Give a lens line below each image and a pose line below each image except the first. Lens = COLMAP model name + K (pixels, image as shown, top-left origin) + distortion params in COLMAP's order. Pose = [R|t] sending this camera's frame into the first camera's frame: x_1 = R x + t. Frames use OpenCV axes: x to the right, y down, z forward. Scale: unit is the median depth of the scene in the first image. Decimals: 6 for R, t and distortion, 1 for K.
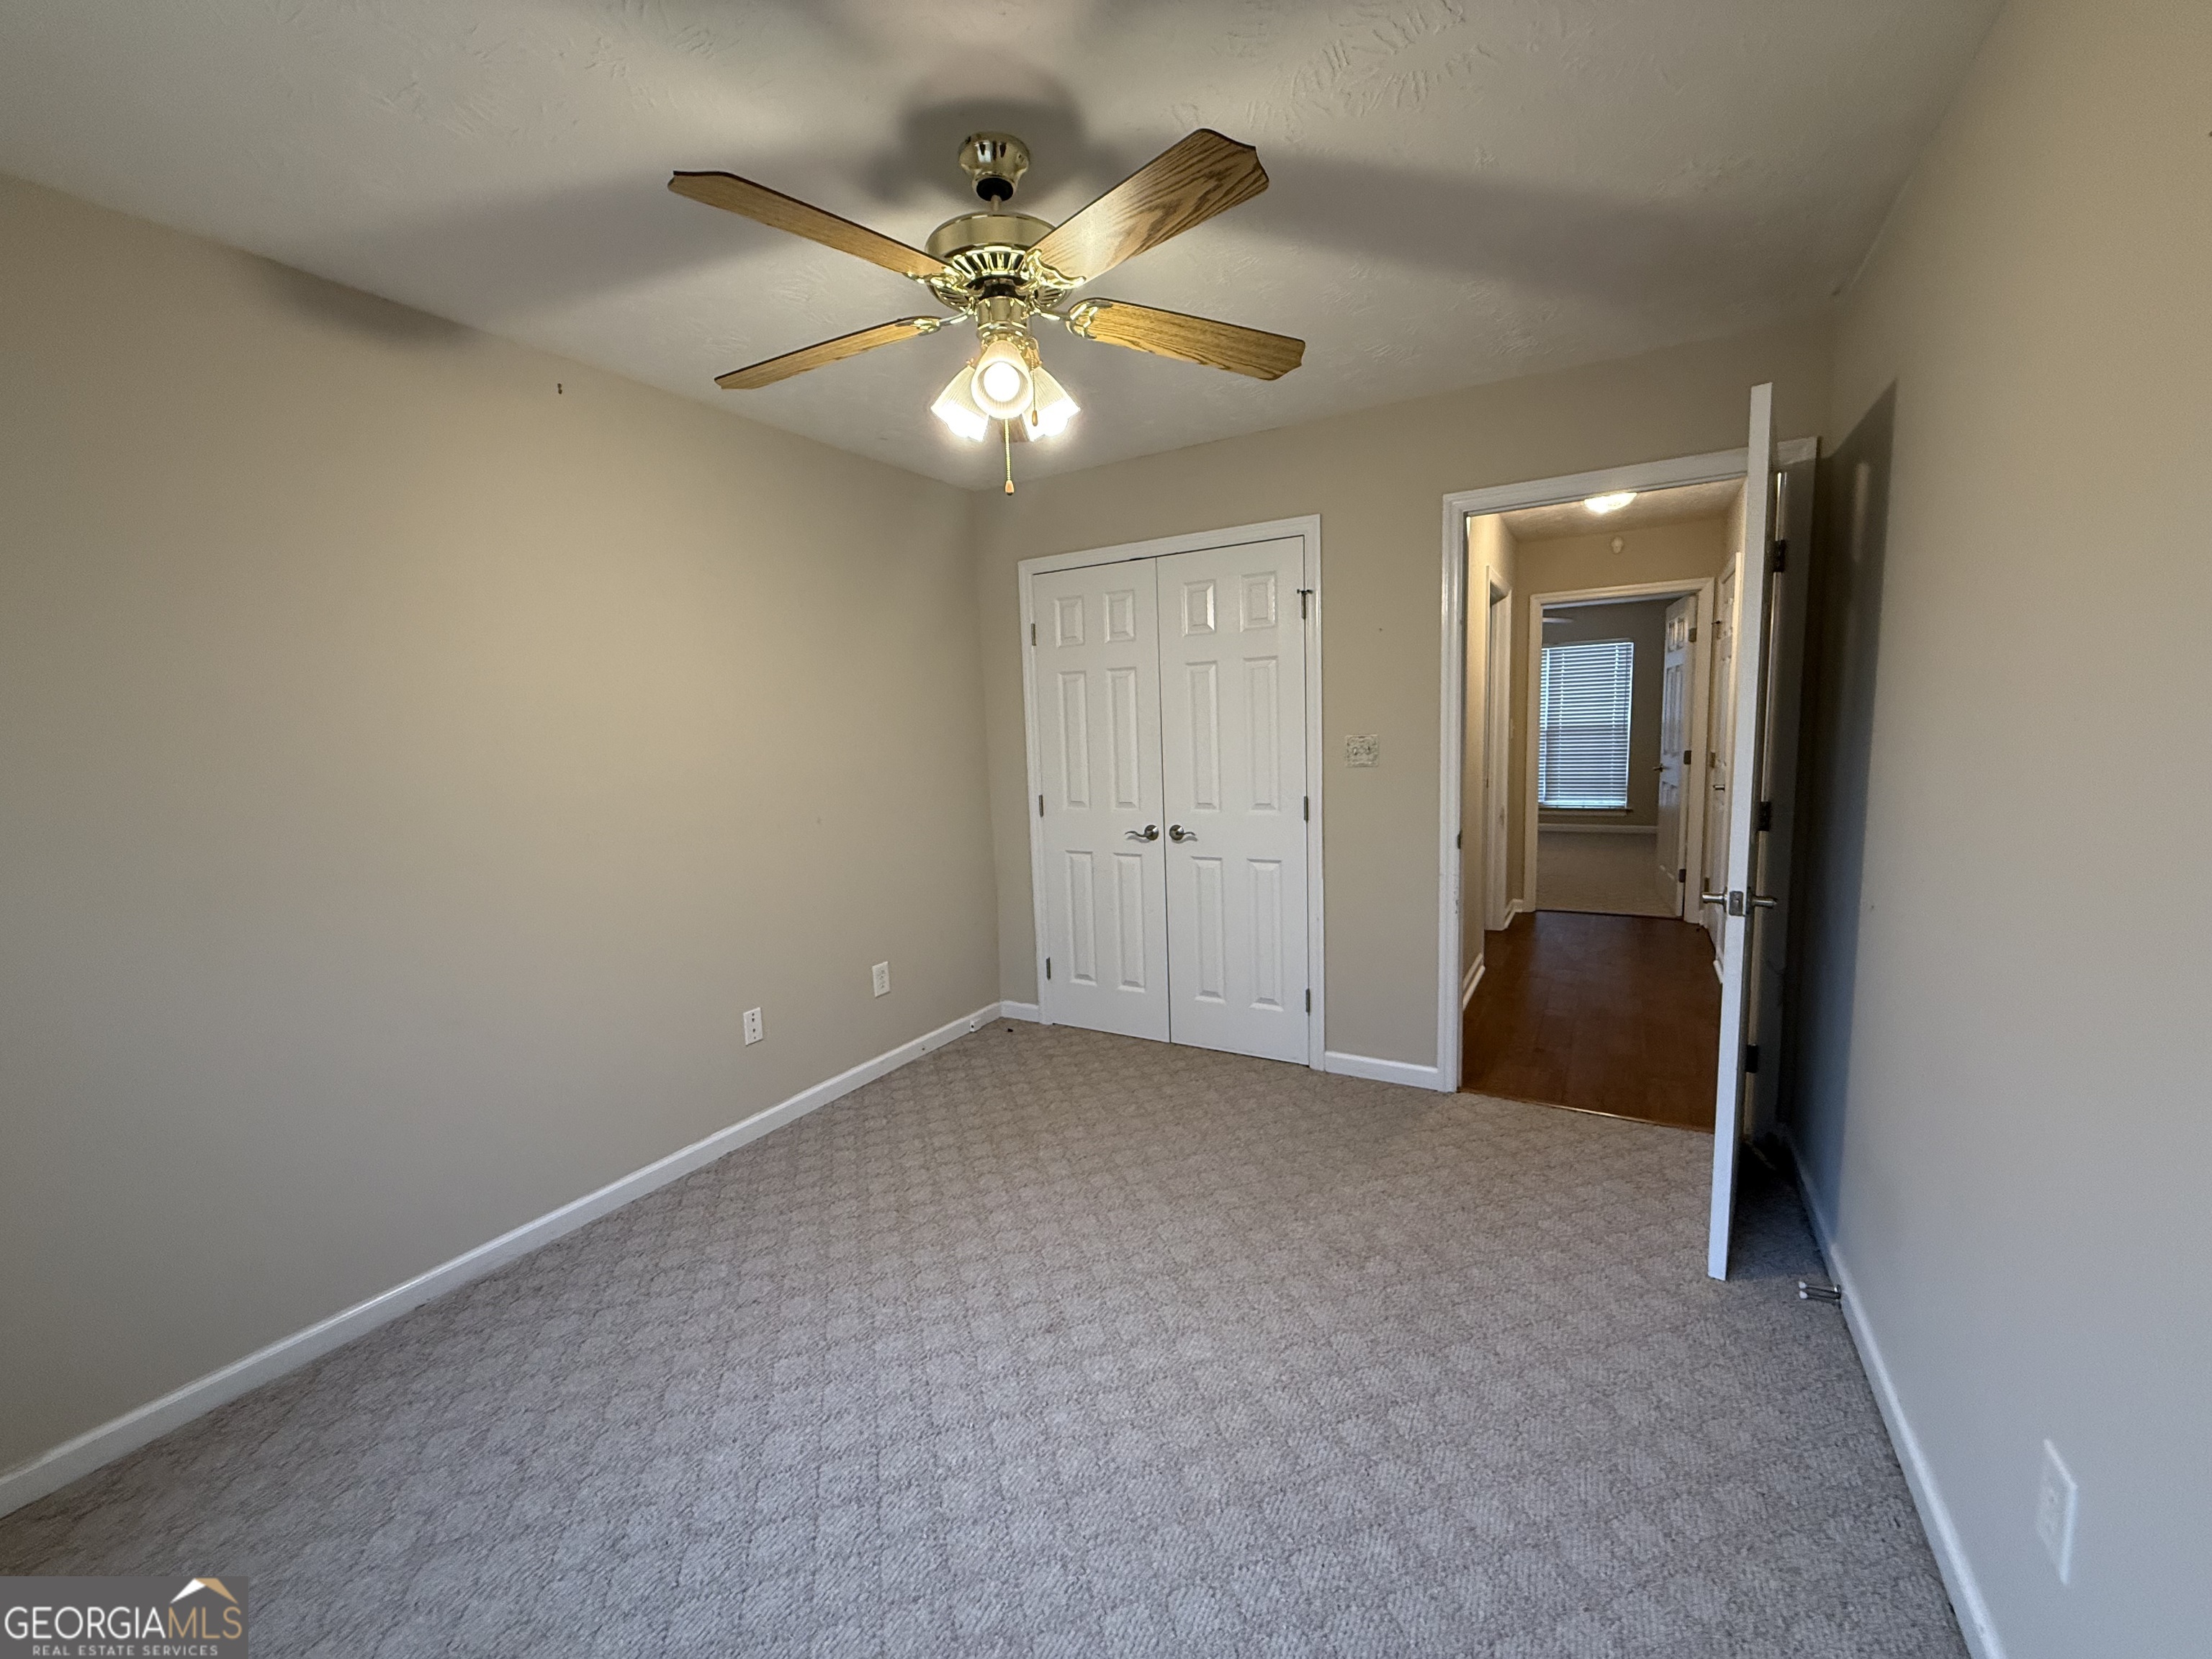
lens RADIAL K [[877.5, 0, 1102.4], [0, 877.5, 832.7], [0, 0, 1]] dist [-0.000941, 0.000014]
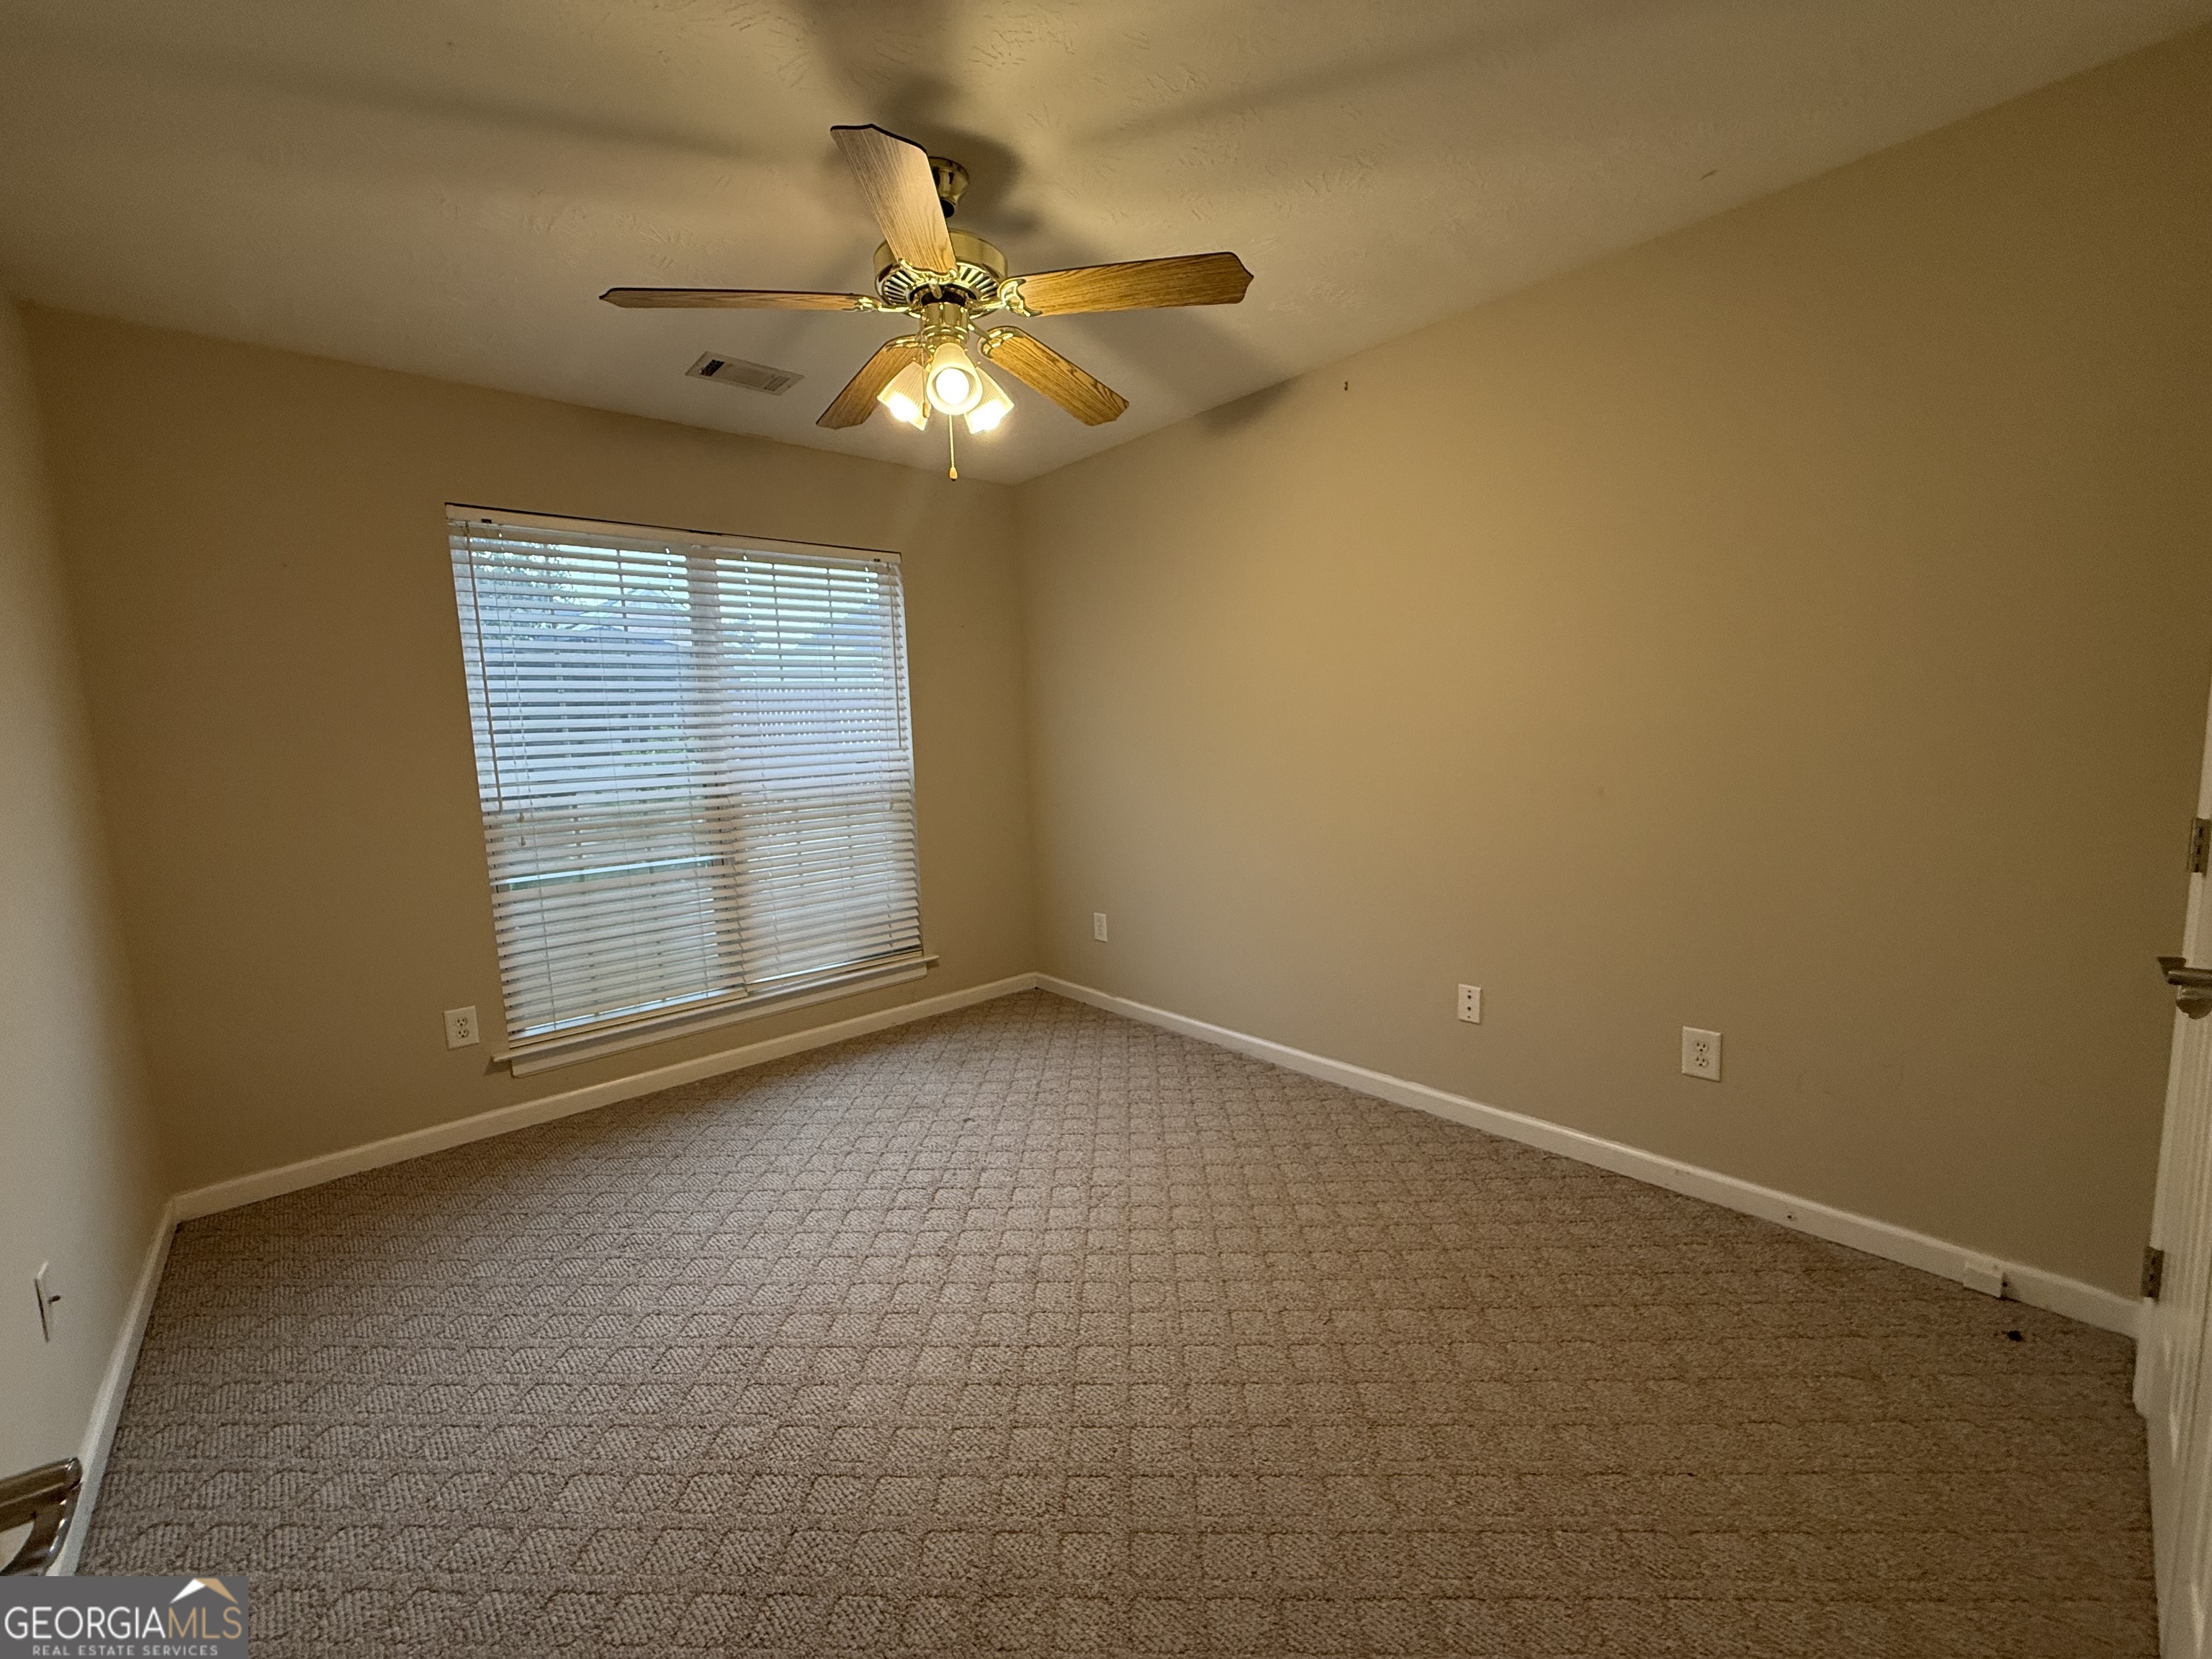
lens RADIAL K [[877.5, 0, 1102.4], [0, 877.5, 832.7], [0, 0, 1]] dist [-0.000941, 0.000014]
pose [[-0.305452, 0.156871, -0.939197, 0.619127], [-0.068354, 0.980179, 0.185947, -0.108913], [0.949751, 0.120995, -0.288675, 1.010112]]
